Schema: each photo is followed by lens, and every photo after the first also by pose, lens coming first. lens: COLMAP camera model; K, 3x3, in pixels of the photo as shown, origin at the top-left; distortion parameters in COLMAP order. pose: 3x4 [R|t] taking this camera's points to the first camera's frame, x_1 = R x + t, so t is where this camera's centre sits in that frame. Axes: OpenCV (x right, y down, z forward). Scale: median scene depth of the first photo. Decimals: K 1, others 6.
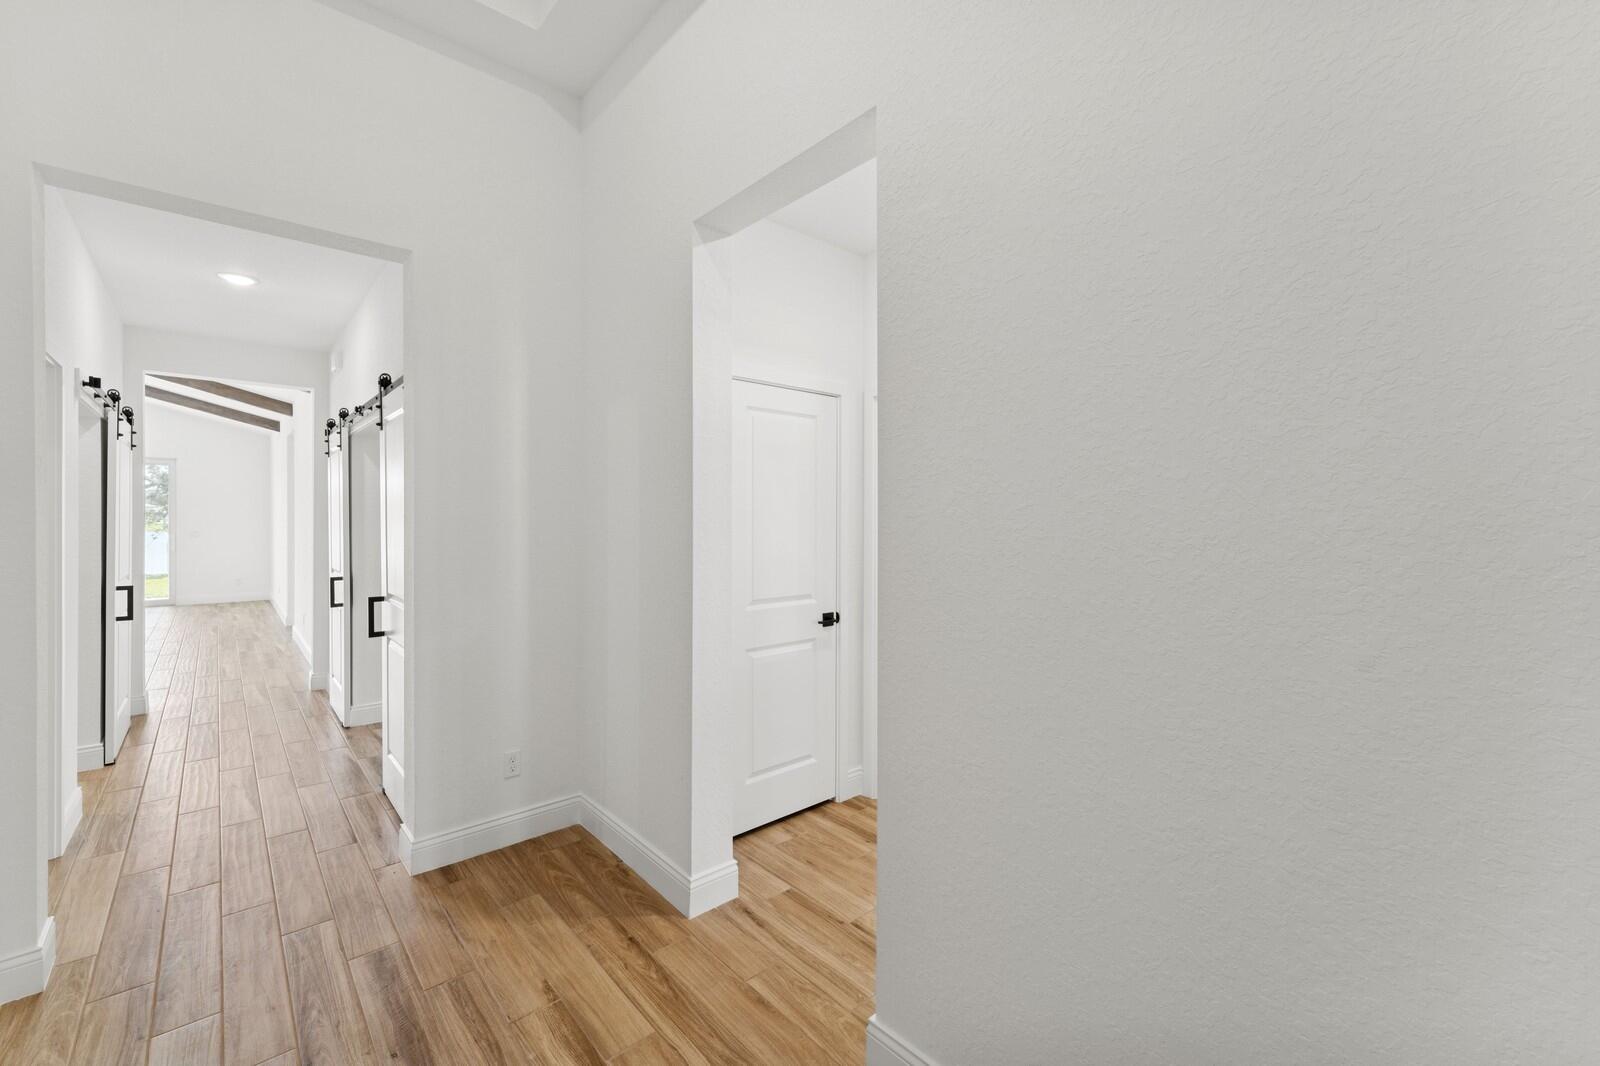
lens RADIAL K [[652.9, 0, 792.0], [0, 652.9, 533.9], [0, 0, 1]] dist [0.003046, -0.000756]
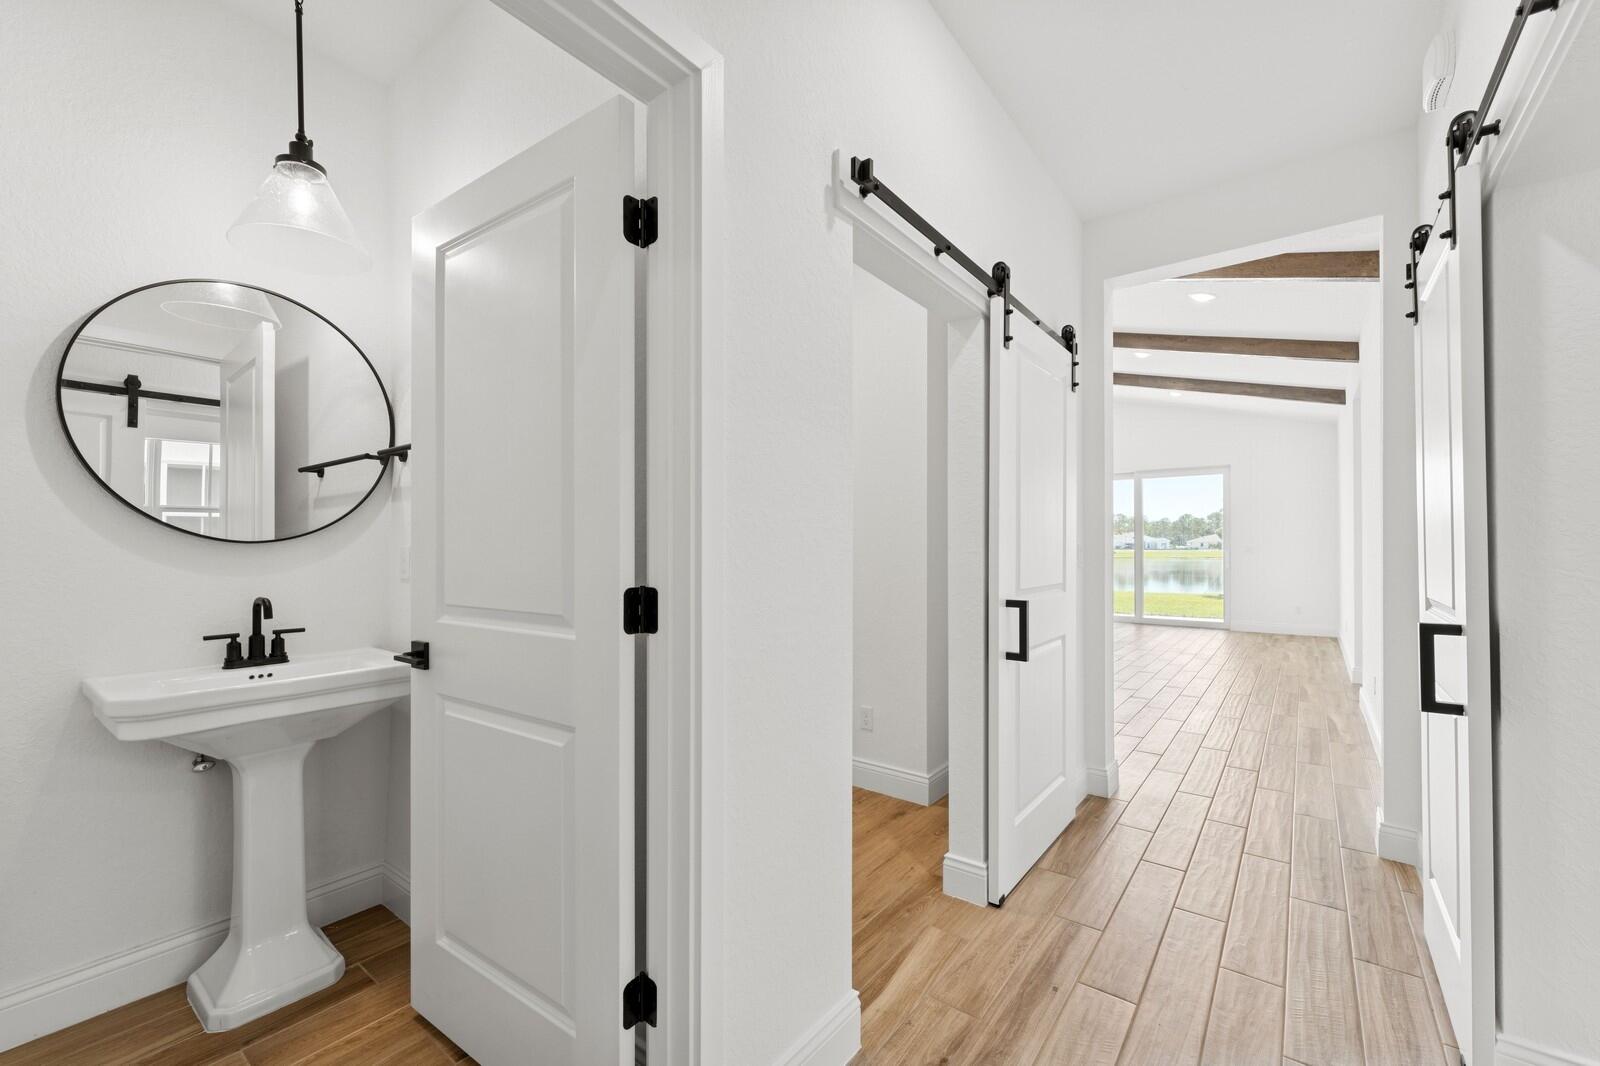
lens RADIAL K [[652.9, 0, 792.0], [0, 652.9, 533.9], [0, 0, 1]] dist [0.003046, -0.000756]
pose [[0.183020, -0.023326, -0.982832, -0.381697], [-0.020278, 0.999416, -0.027496, 0.032137], [0.982900, 0.024962, 0.182440, 0.545633]]
